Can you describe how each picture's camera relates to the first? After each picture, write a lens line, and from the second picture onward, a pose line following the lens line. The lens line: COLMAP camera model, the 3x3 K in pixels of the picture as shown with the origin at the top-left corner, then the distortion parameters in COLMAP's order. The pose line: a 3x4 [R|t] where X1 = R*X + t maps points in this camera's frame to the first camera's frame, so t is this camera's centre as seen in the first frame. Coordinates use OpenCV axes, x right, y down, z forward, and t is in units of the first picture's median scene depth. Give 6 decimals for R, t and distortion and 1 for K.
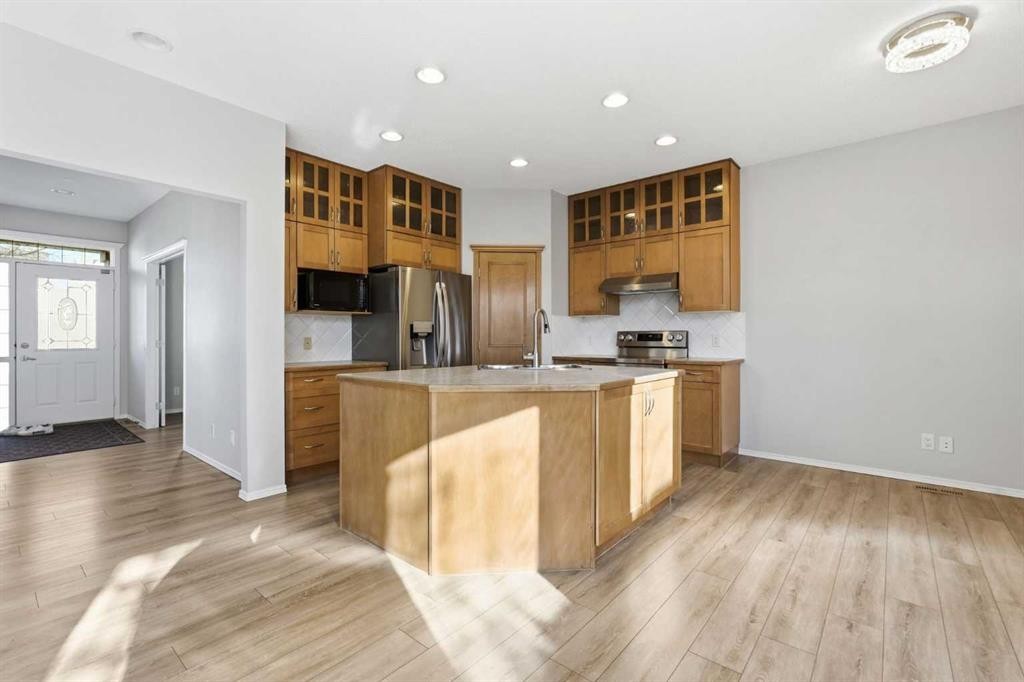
lens RADIAL K [[458.9, 0, 507.1], [0, 458.9, 340.4], [0, 0, 1]] dist [-0.010216, 0.007056]
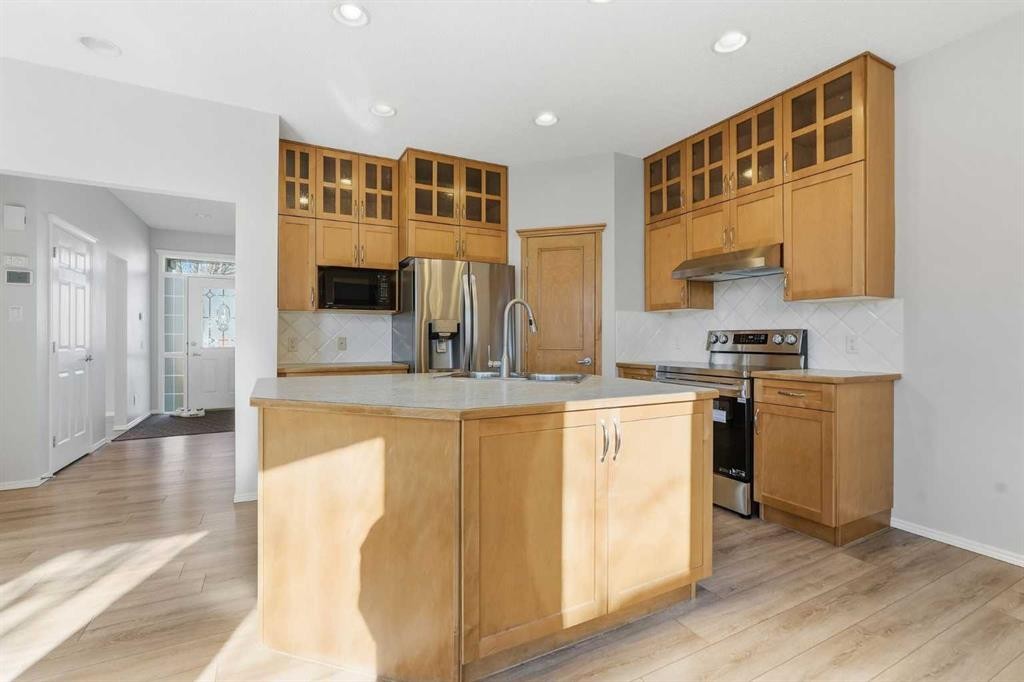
lens RADIAL K [[458.9, 0, 507.1], [0, 458.9, 340.4], [0, 0, 1]] dist [-0.010216, 0.007056]
pose [[0.926570, 0.004962, -0.376089, 0.253521], [-0.006612, 0.999973, -0.003097, 0.000538], [0.376064, 0.005357, 0.926578, 0.222991]]
